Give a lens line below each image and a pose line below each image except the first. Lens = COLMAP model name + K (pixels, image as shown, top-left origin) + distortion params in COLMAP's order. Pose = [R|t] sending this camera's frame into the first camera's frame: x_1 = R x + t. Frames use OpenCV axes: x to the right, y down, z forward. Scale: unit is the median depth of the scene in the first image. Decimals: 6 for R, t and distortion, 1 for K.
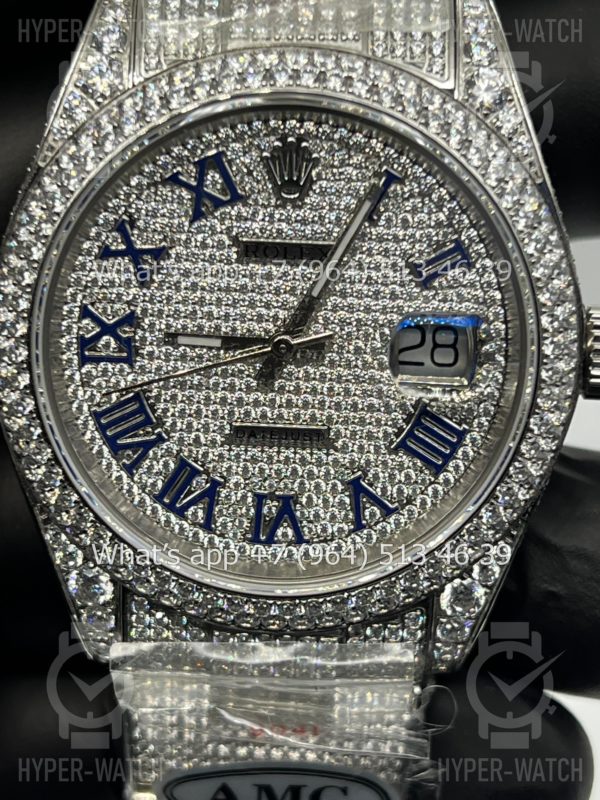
lens RADIAL K [[1897.9, 0, 301.7], [0, 1897.9, 398.8], [0, 0, 1]] dist [0.076391, 0.000000]
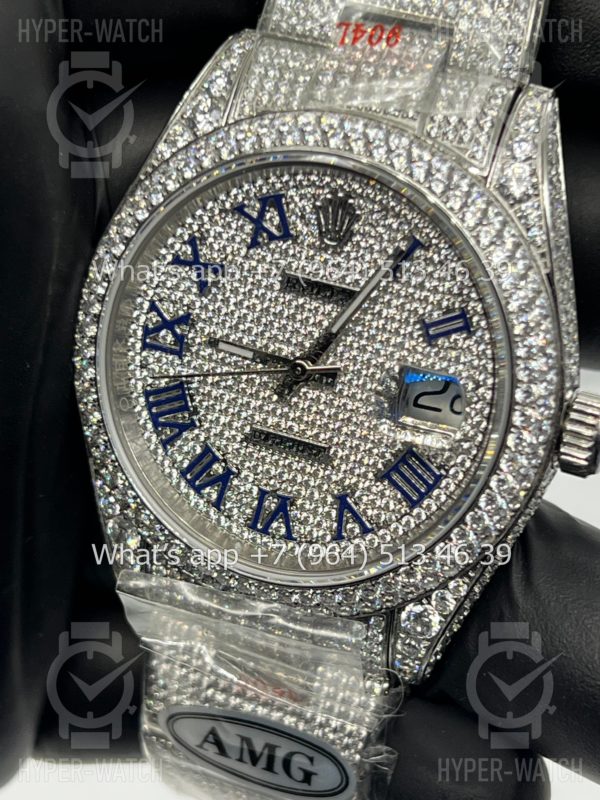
lens RADIAL K [[1897.9, 0, 297.5], [0, 1897.9, 421.1], [0, 0, 1]] dist [0.076391, 0.000000]
pose [[0.930949, 0.214312, -0.295643, 0.334568], [-0.206415, 0.976740, 0.058062, -0.063056], [0.301210, 0.006973, 0.953532, -0.101898]]
